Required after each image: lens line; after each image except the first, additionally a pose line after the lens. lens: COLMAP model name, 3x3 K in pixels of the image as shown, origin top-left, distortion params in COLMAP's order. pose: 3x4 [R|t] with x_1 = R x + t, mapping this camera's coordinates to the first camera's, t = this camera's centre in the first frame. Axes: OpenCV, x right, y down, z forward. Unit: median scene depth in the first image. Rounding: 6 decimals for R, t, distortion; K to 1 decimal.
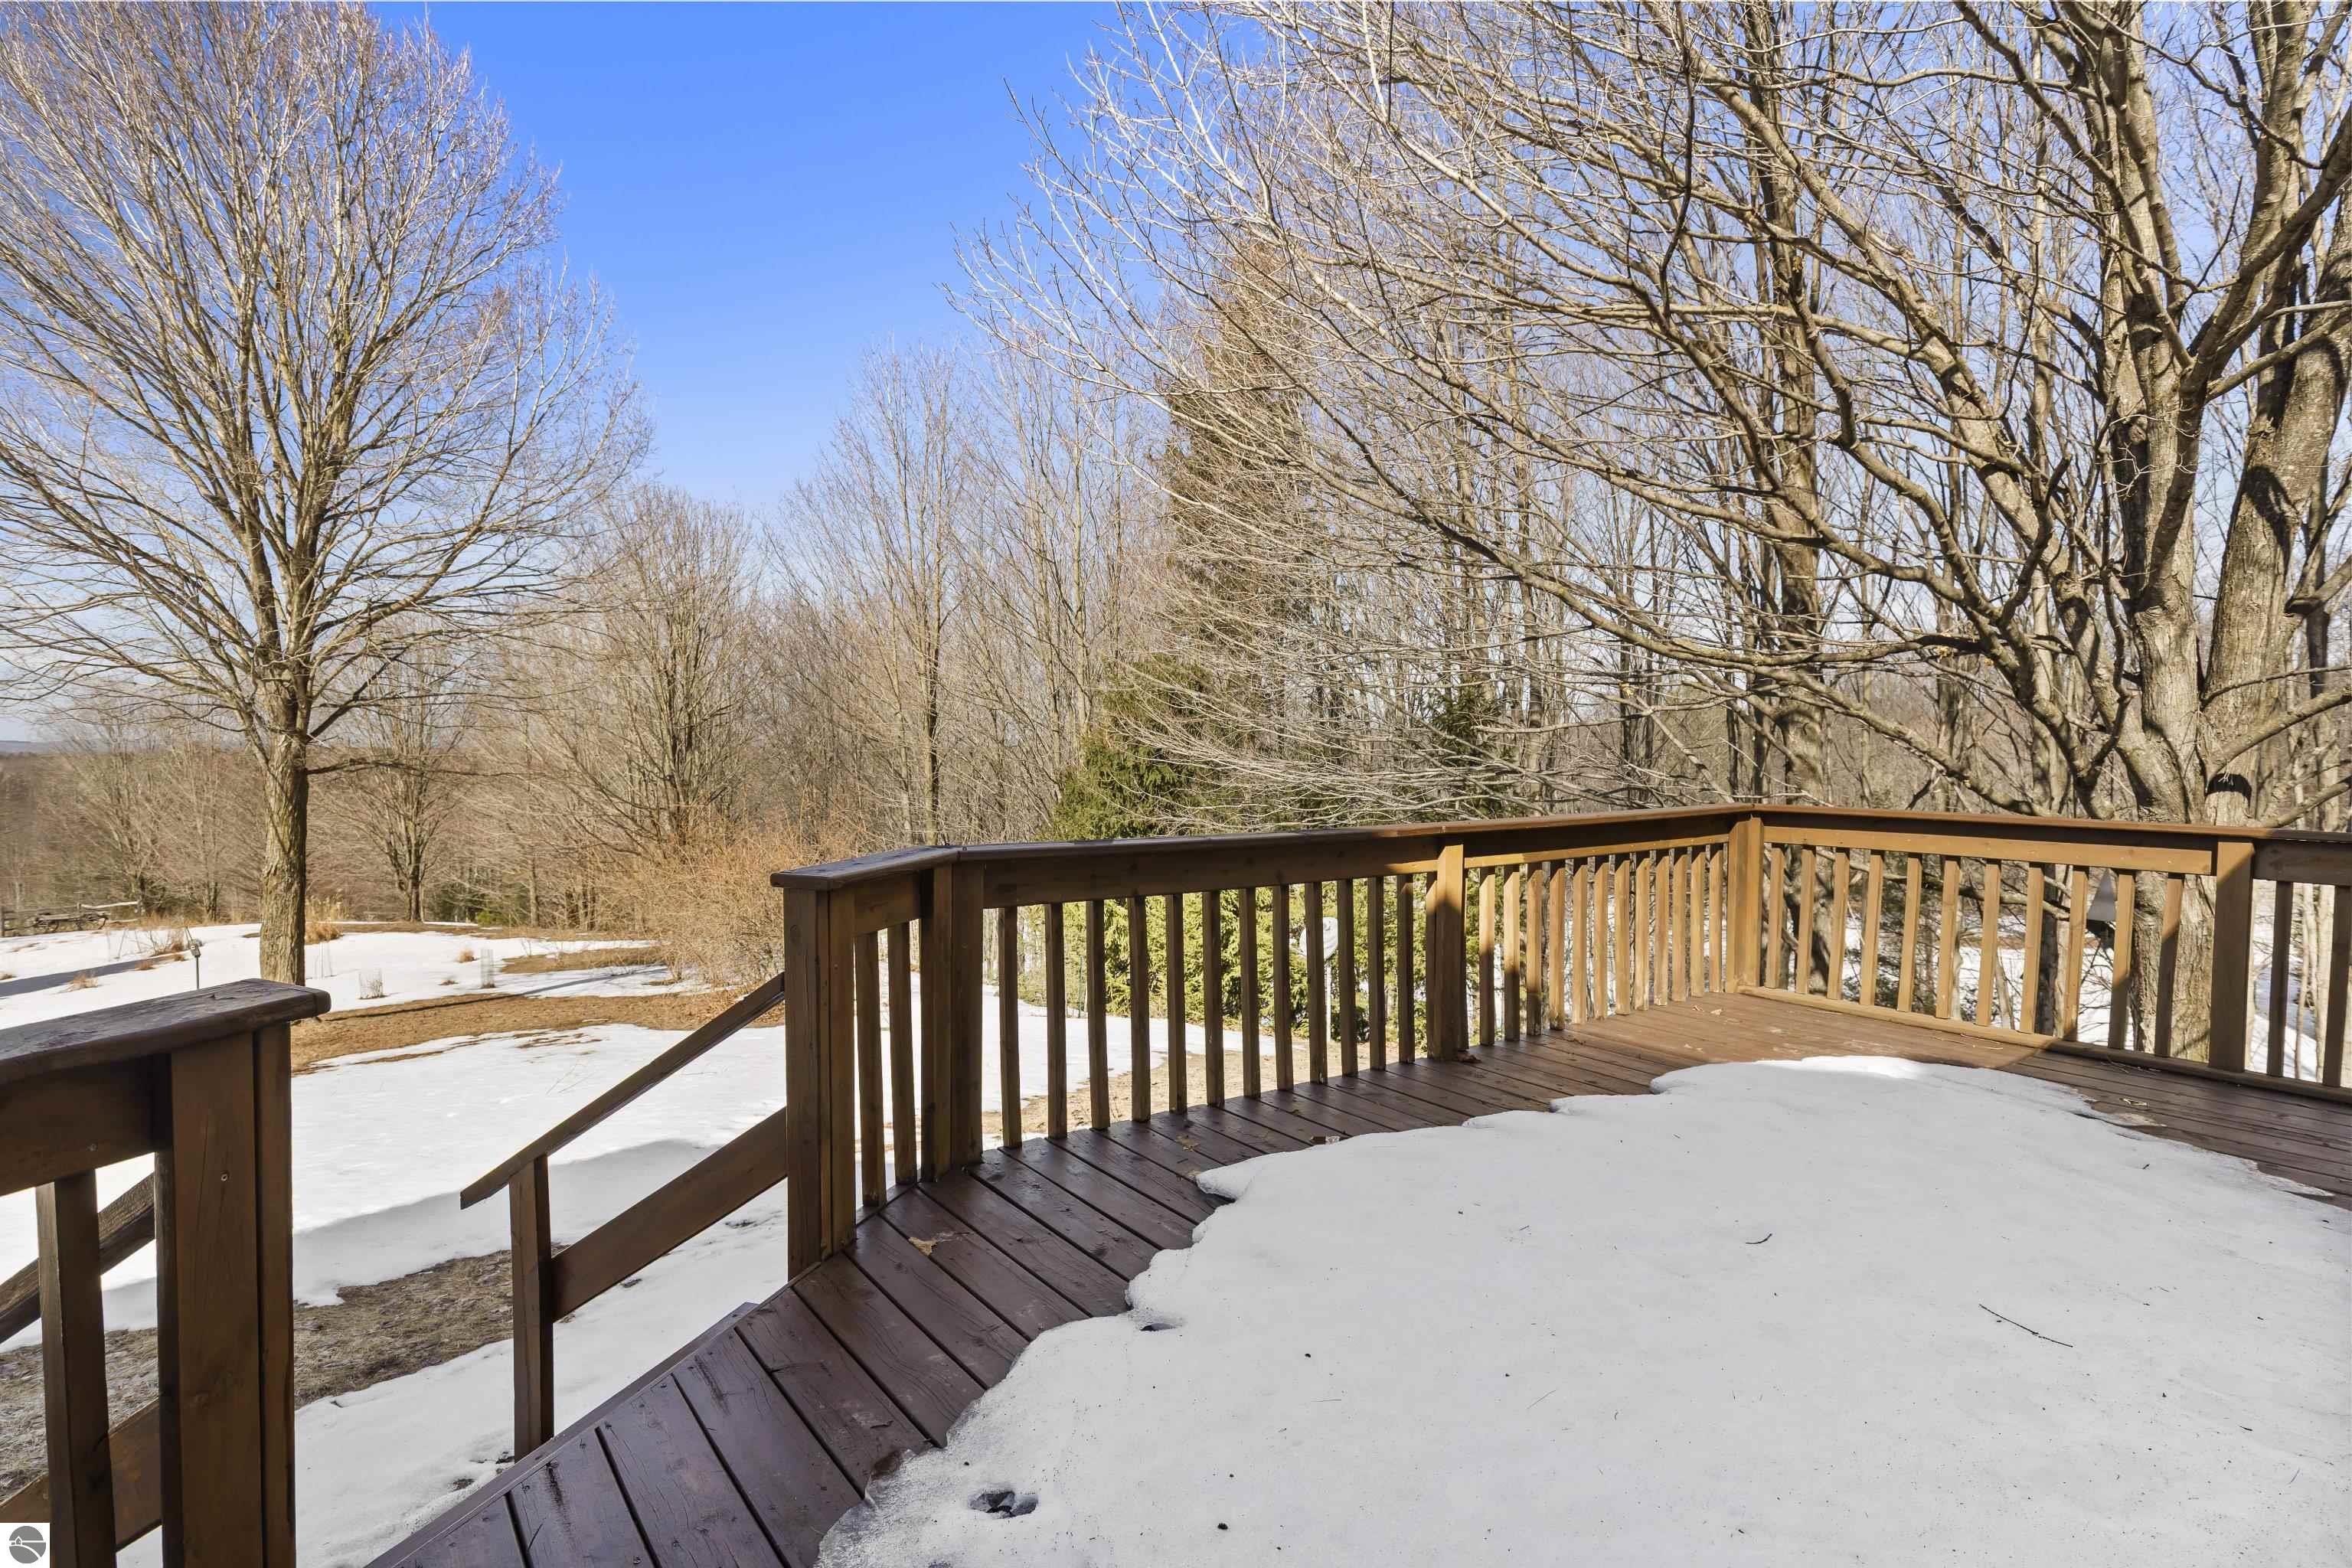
lens RADIAL K [[1196.0, 0, 1182.2], [0, 1196.0, 788.8], [0, 0, 1]] dist [0.020493, 0.000057]
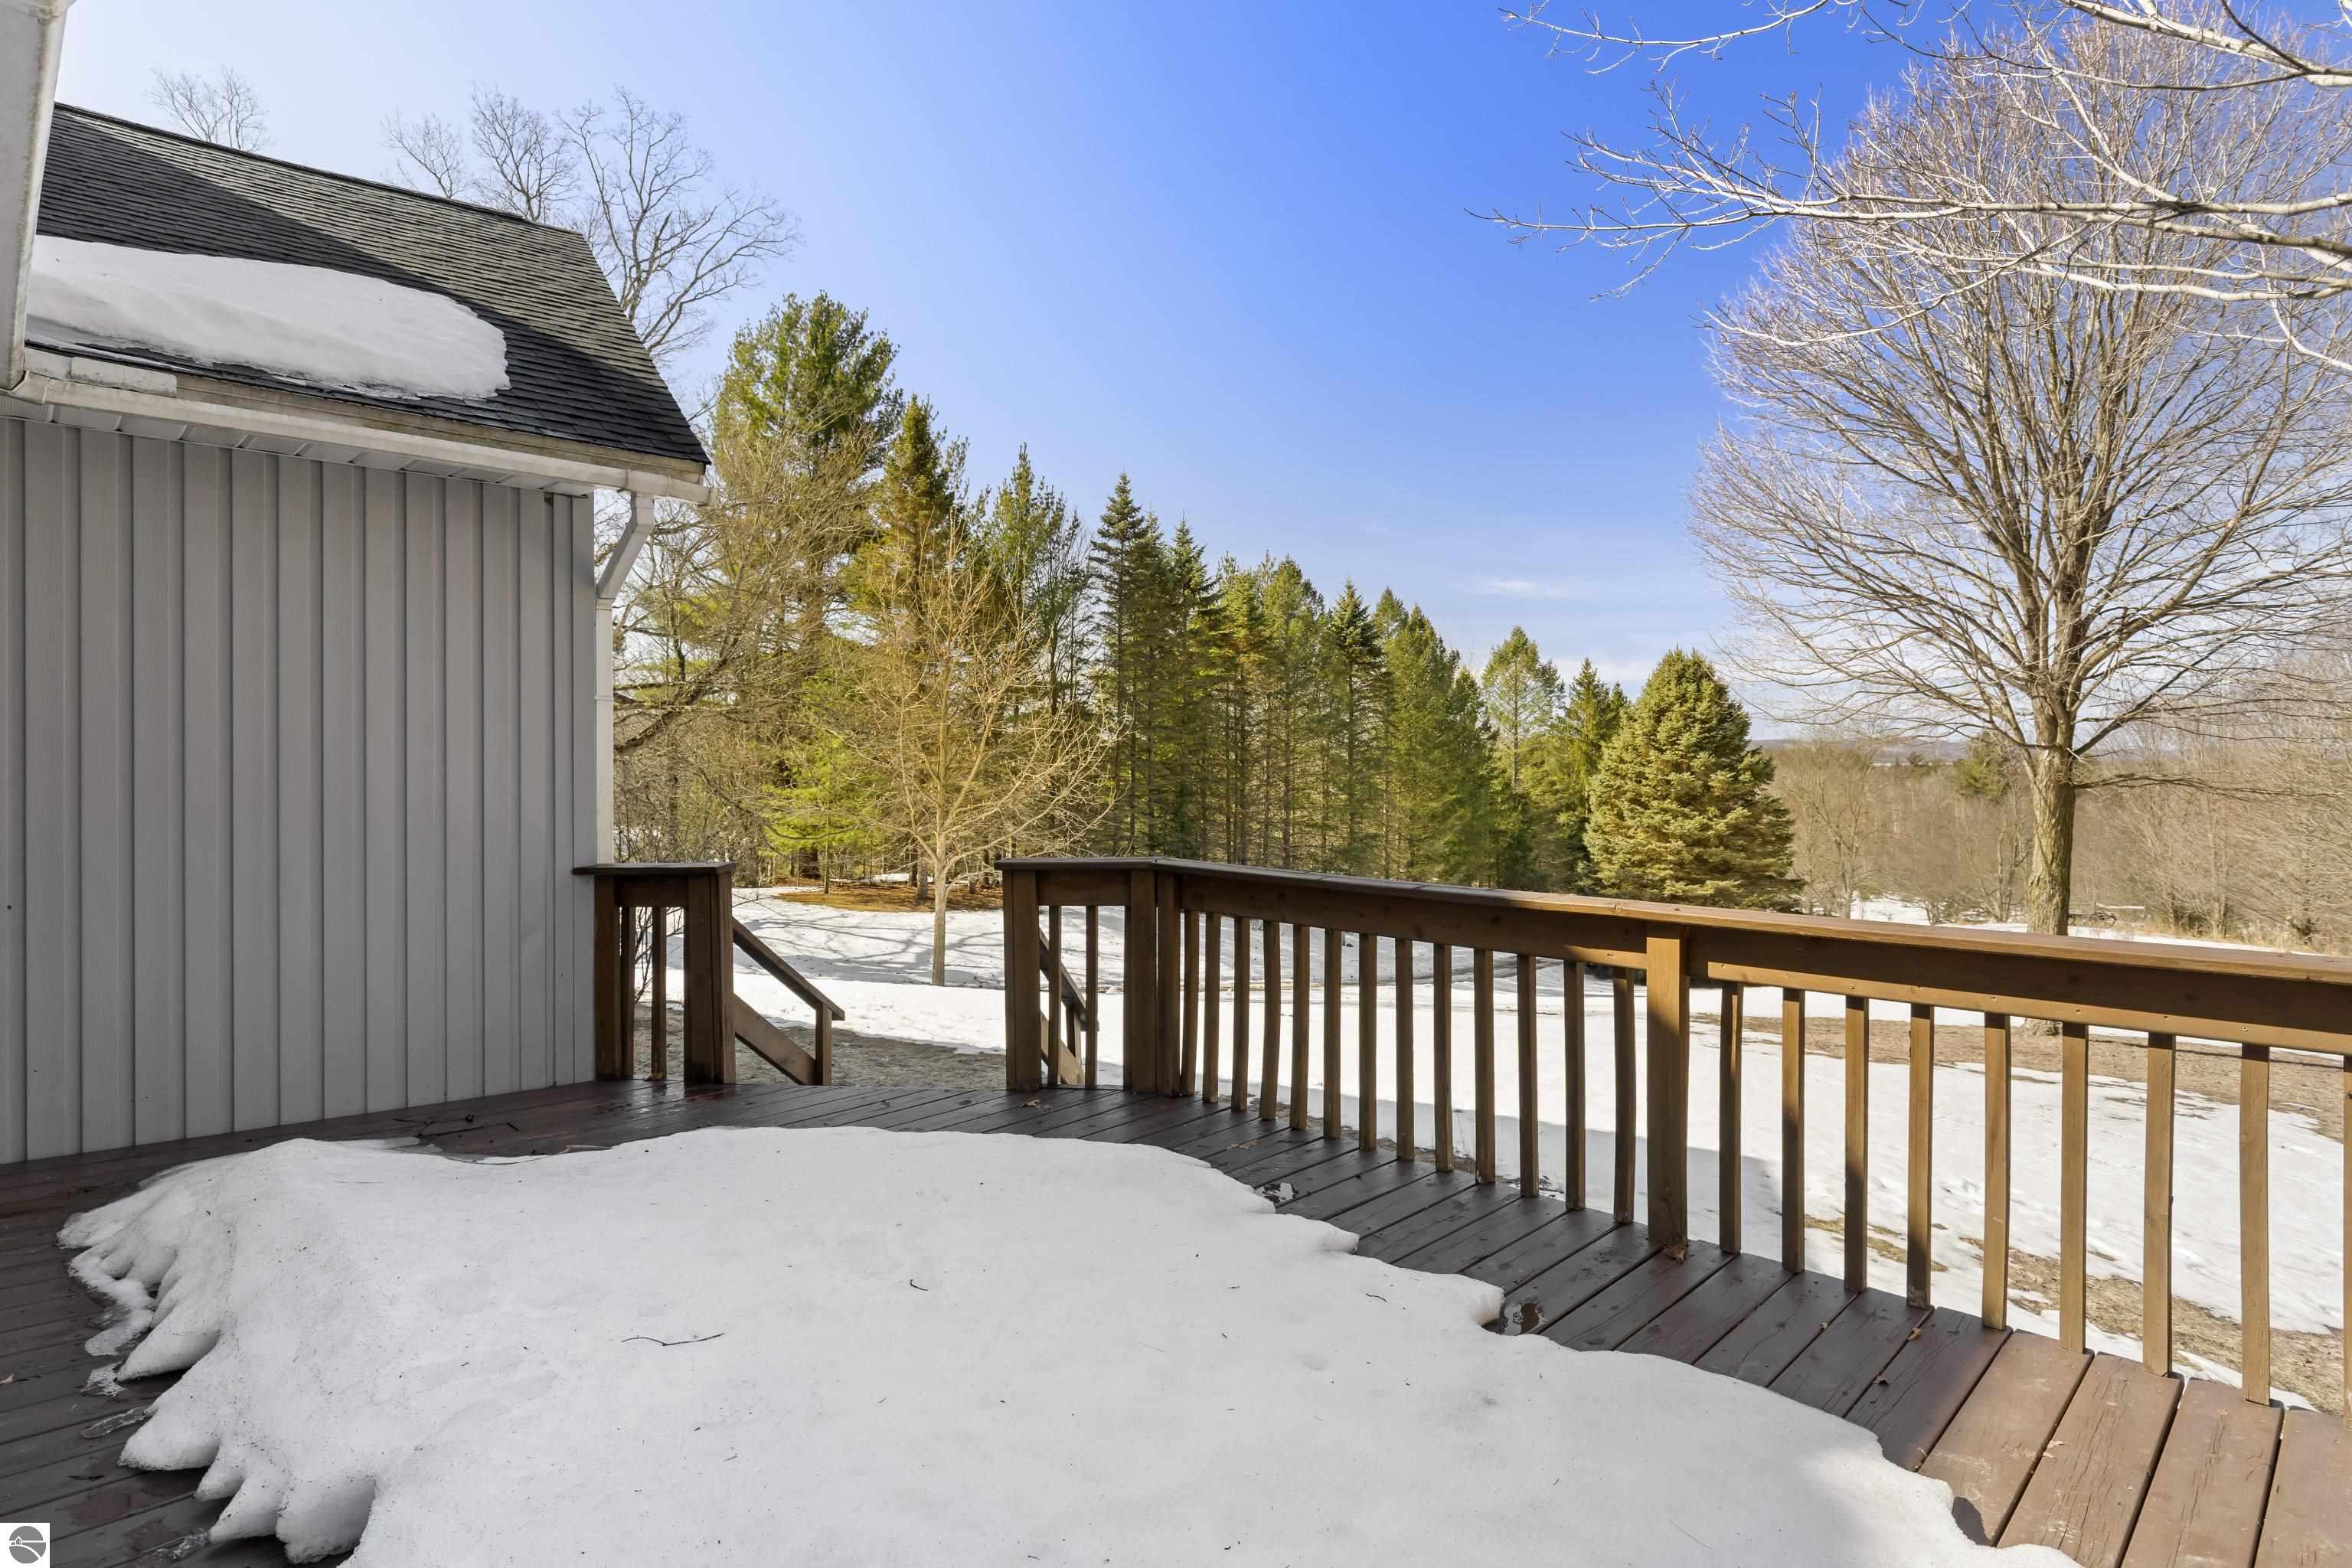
lens RADIAL K [[1196.0, 0, 1172.8], [0, 1196.0, 783.3], [0, 0, 1]] dist [0.020493, 0.000057]
pose [[0.138175, 0.014411, -0.990303, 0.175216], [-0.025232, 0.999621, 0.011026, -0.008862], [0.990086, 0.023464, 0.138486, 0.121990]]
